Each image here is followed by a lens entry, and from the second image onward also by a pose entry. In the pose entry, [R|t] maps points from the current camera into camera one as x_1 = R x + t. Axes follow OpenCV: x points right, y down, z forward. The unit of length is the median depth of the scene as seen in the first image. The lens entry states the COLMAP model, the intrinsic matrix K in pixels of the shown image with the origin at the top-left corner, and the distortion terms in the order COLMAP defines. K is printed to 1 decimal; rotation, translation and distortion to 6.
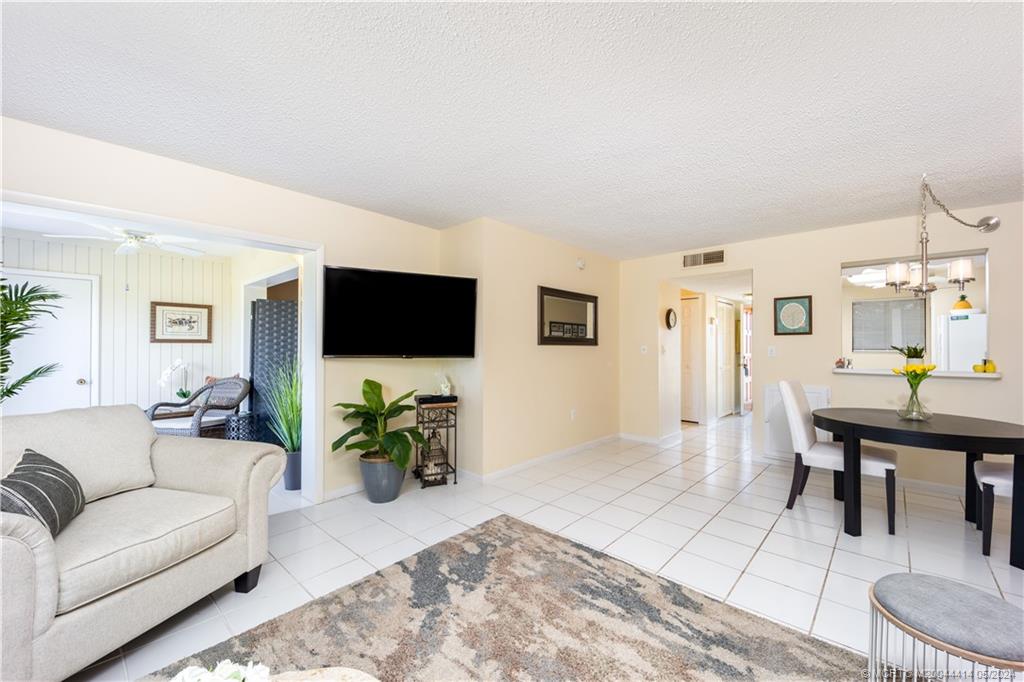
lens RADIAL K [[408.8, 0, 512.0], [0, 408.8, 341.0], [0, 0, 1]] dist [0.002387, 0.000111]
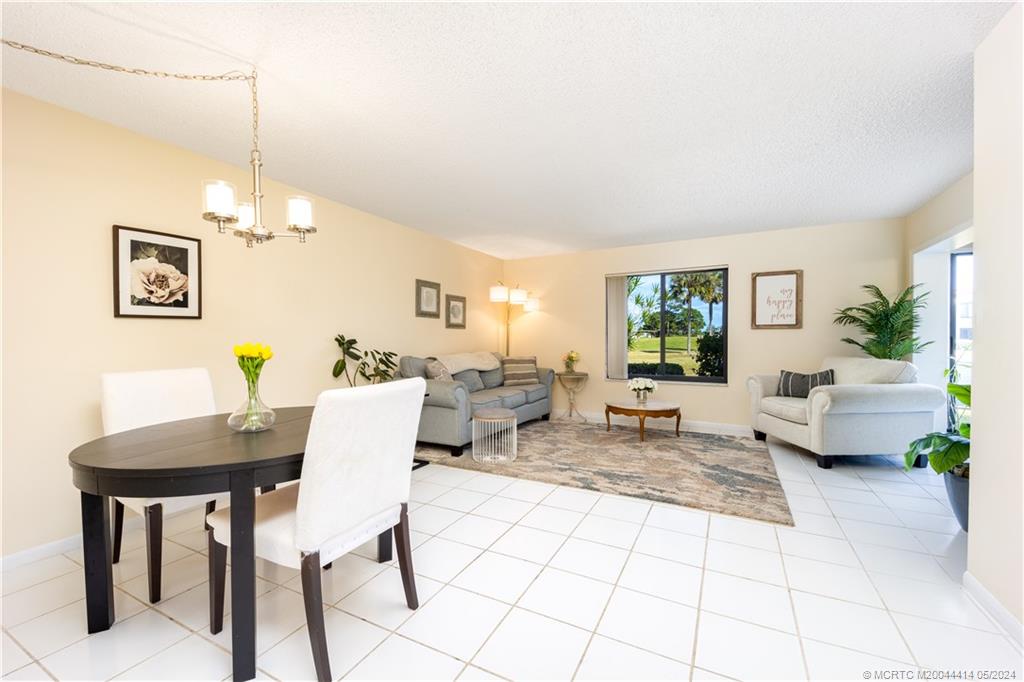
lens RADIAL K [[420.8, 0, 512.0], [0, 420.8, 341.0], [0, 0, 1]] dist [0.000002, 0.000012]
pose [[-0.965352, 0.013321, -0.260611, 1.068902], [0.013647, 0.999907, 0.000560, 0.077635], [0.260594, -0.003016, -0.965444, 2.440329]]
